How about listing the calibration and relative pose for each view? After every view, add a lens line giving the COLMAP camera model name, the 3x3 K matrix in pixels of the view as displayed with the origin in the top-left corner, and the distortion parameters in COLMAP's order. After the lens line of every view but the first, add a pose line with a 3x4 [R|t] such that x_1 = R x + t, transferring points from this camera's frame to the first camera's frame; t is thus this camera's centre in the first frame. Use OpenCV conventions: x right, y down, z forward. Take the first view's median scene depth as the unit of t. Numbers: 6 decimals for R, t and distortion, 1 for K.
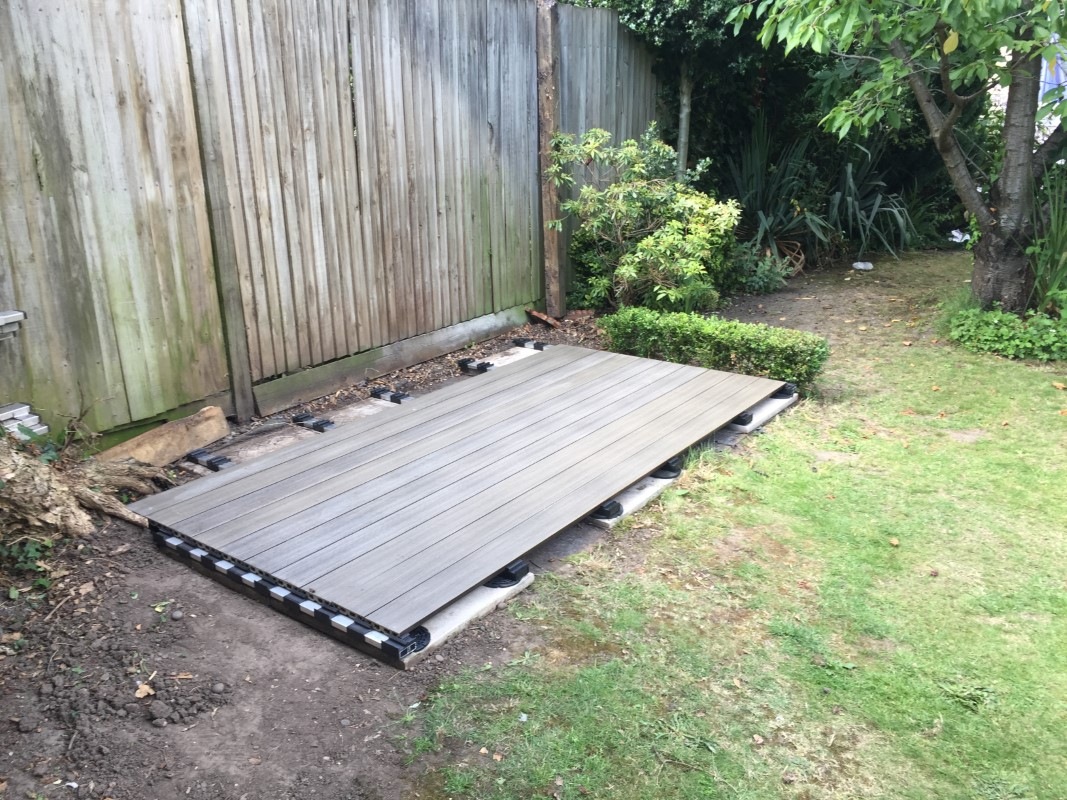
lens RADIAL K [[914.9, 0, 533.5], [0, 914.9, 400.0], [0, 0, 1]] dist [0.042907, -0.007014]
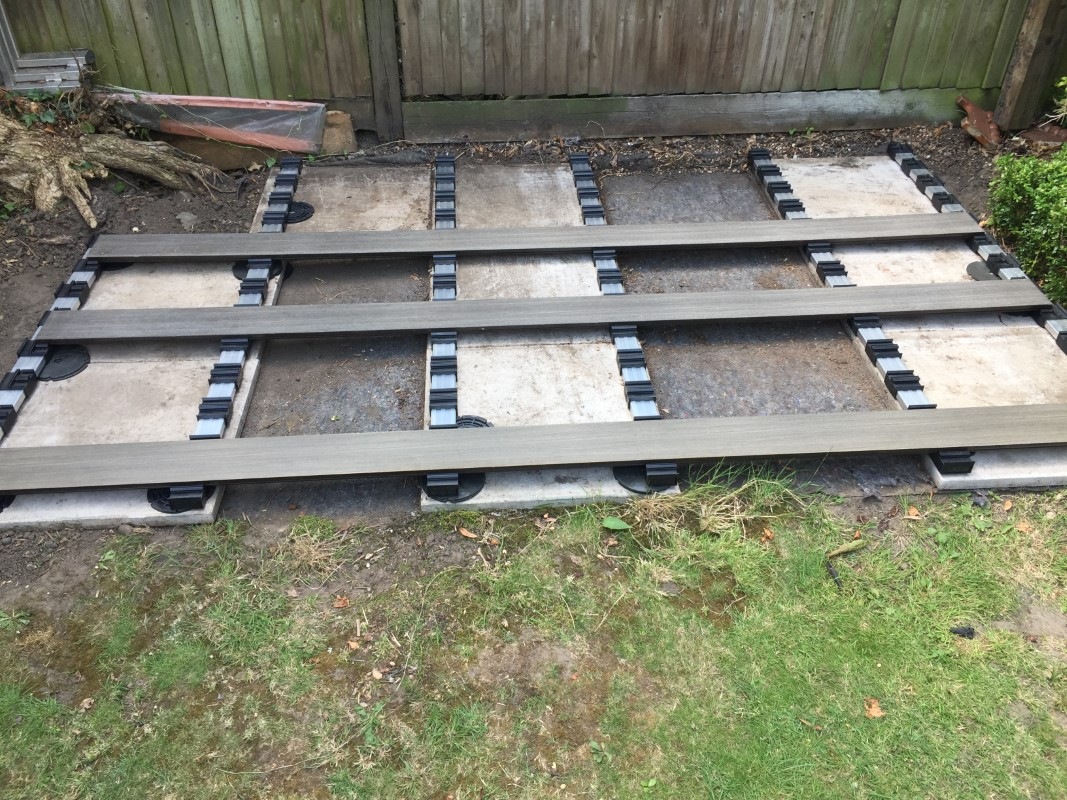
lens RADIAL K [[914.9, 0, 533.5], [0, 914.9, 400.0], [0, 0, 1]] dist [0.042907, -0.007014]
pose [[0.646605, 0.491318, -0.583532, 0.354234], [-0.255503, 0.860267, 0.441201, -0.169809], [0.718763, -0.136189, 0.681786, 0.492413]]
